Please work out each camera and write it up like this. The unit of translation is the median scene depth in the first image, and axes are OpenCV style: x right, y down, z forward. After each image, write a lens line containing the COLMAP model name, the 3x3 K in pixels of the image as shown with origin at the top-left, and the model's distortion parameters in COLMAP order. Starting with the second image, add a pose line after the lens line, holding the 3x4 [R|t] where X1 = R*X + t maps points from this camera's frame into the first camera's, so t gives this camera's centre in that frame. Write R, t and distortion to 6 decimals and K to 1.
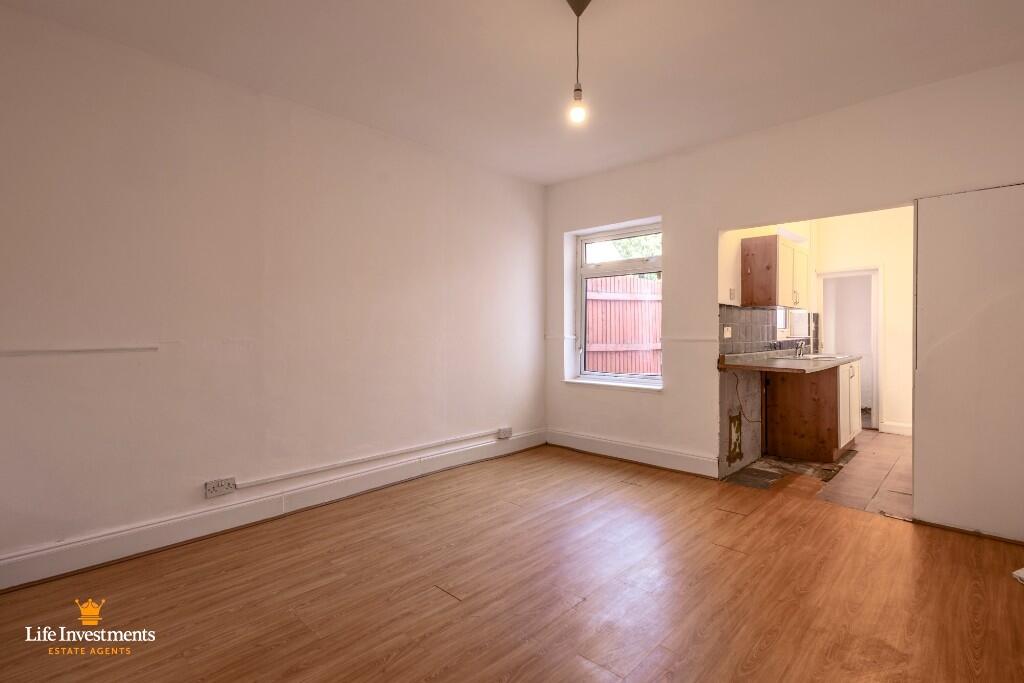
lens RADIAL K [[479.5, 0, 526.8], [0, 479.5, 334.3], [0, 0, 1]] dist [0.002880, -0.000156]
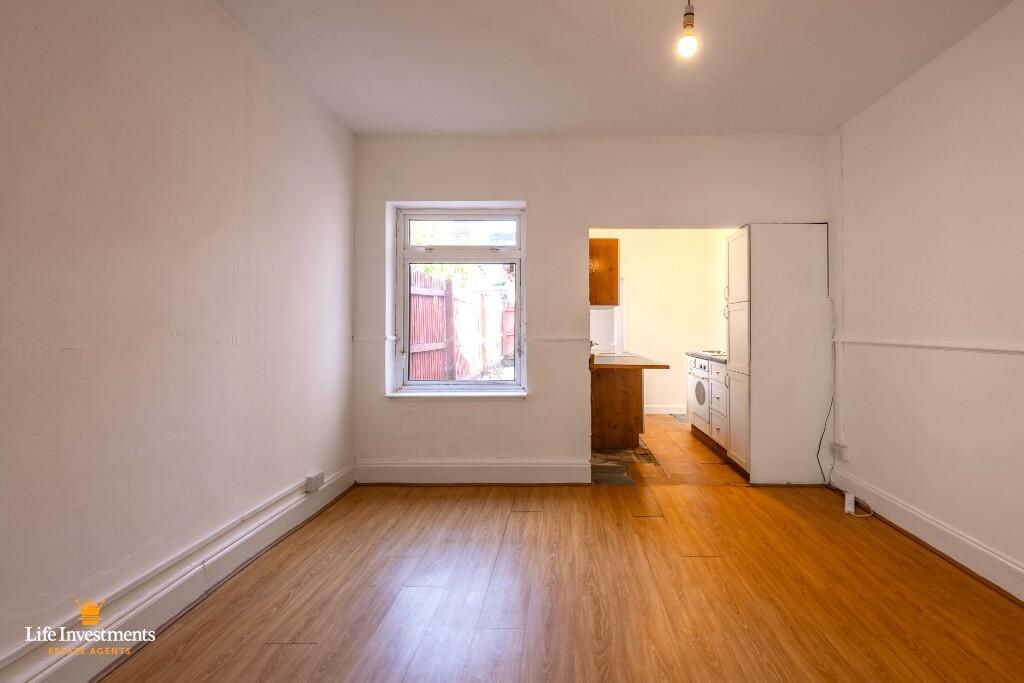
lens RADIAL K [[485.1, 0, 560.8], [0, 485.1, 323.5], [0, 0, 1]] dist [0.004407, -0.000080]
pose [[0.738136, 0.009146, 0.674590, -0.293078], [0.004213, 0.999826, -0.018166, -0.002429], [-0.674639, 0.016251, 0.737969, 0.304036]]
